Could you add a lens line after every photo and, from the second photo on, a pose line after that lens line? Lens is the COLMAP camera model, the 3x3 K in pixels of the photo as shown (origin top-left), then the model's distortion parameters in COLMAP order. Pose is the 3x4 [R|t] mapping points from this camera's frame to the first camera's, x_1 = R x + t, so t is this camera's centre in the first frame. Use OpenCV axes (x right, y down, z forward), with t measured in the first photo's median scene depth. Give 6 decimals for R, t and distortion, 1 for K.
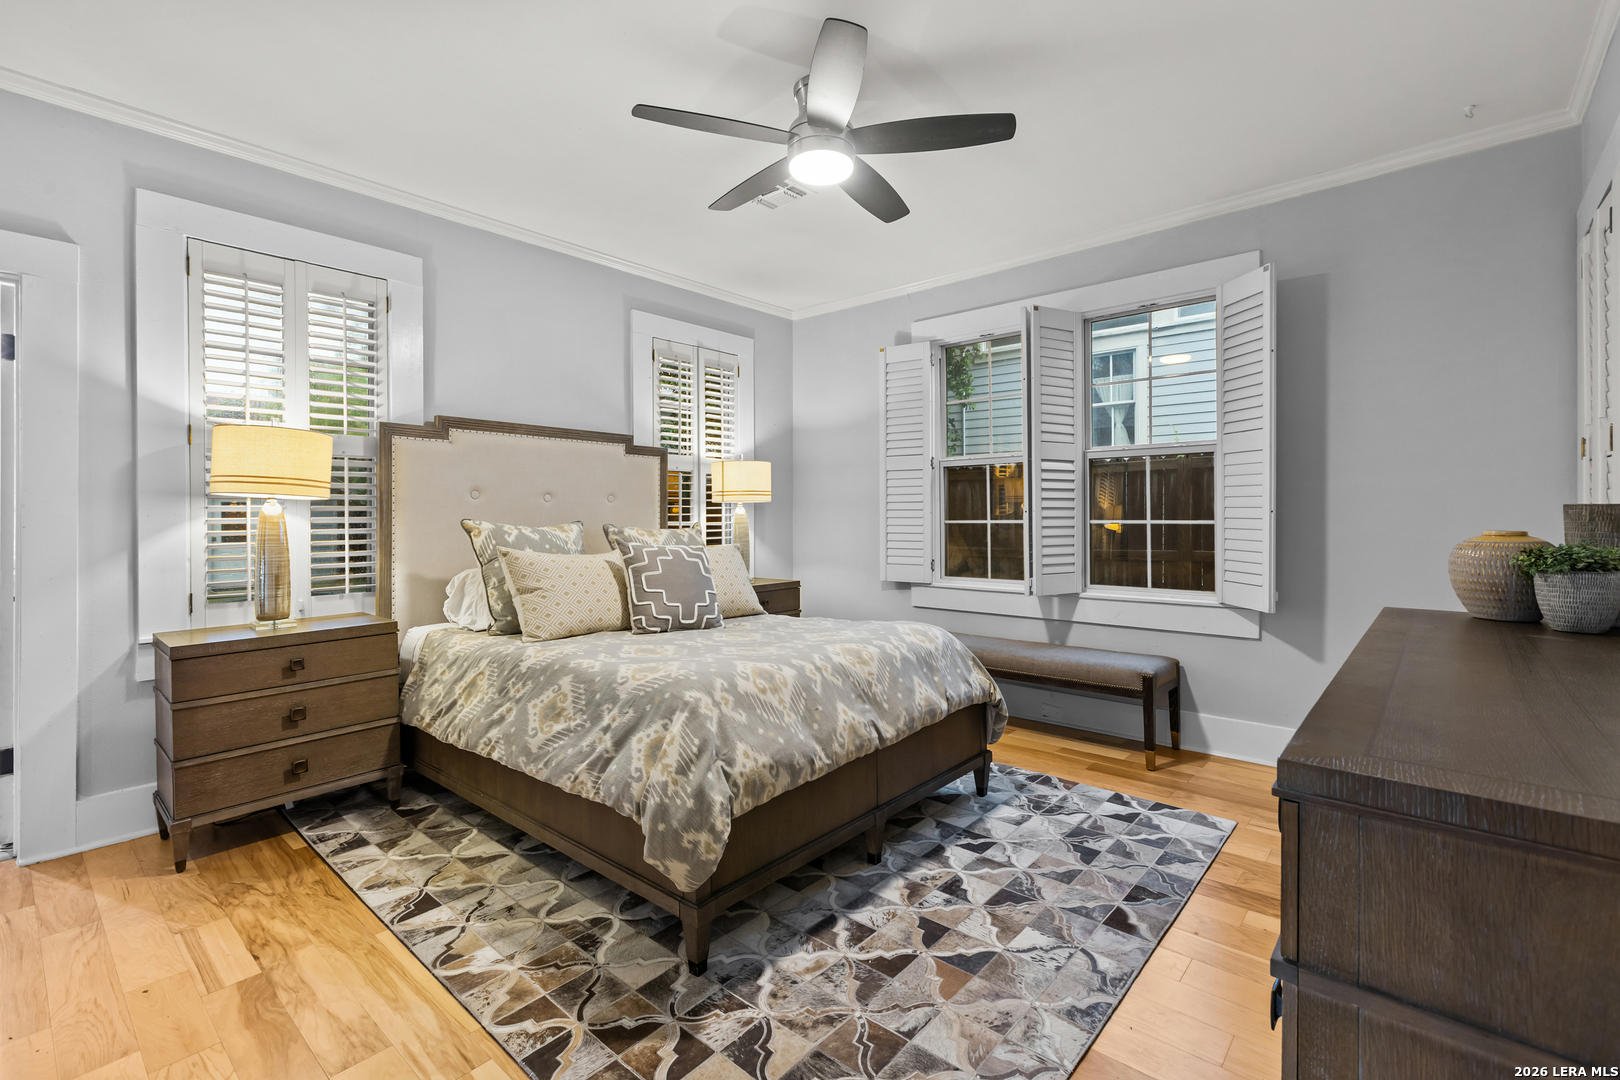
lens RADIAL K [[722.3, 0, 799.1], [0, 722.3, 527.2], [0, 0, 1]] dist [0.001325, -0.001473]
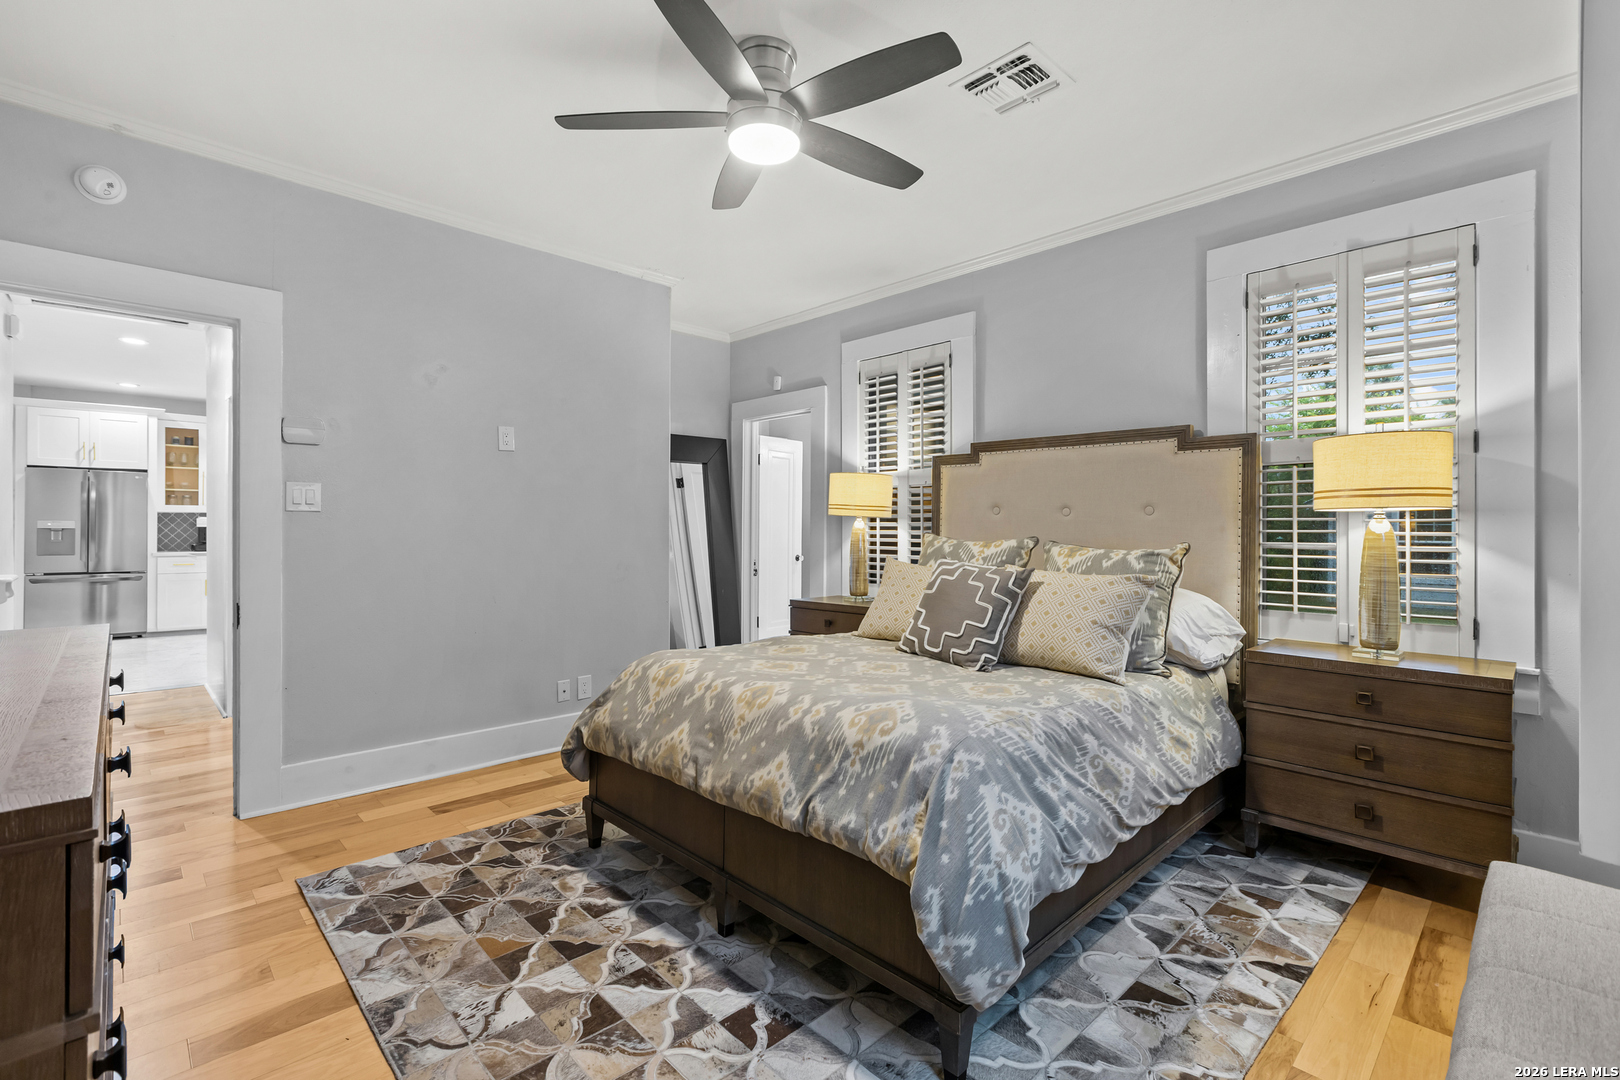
lens RADIAL K [[722.3, 0, 801.4], [0, 722.3, 532.3], [0, 0, 1]] dist [0.001325, -0.001473]
pose [[-0.084488, 0.010068, -0.996374, 1.093516], [-0.020685, 0.999716, 0.011856, -0.031618], [0.996210, 0.021612, -0.084255, 1.324578]]
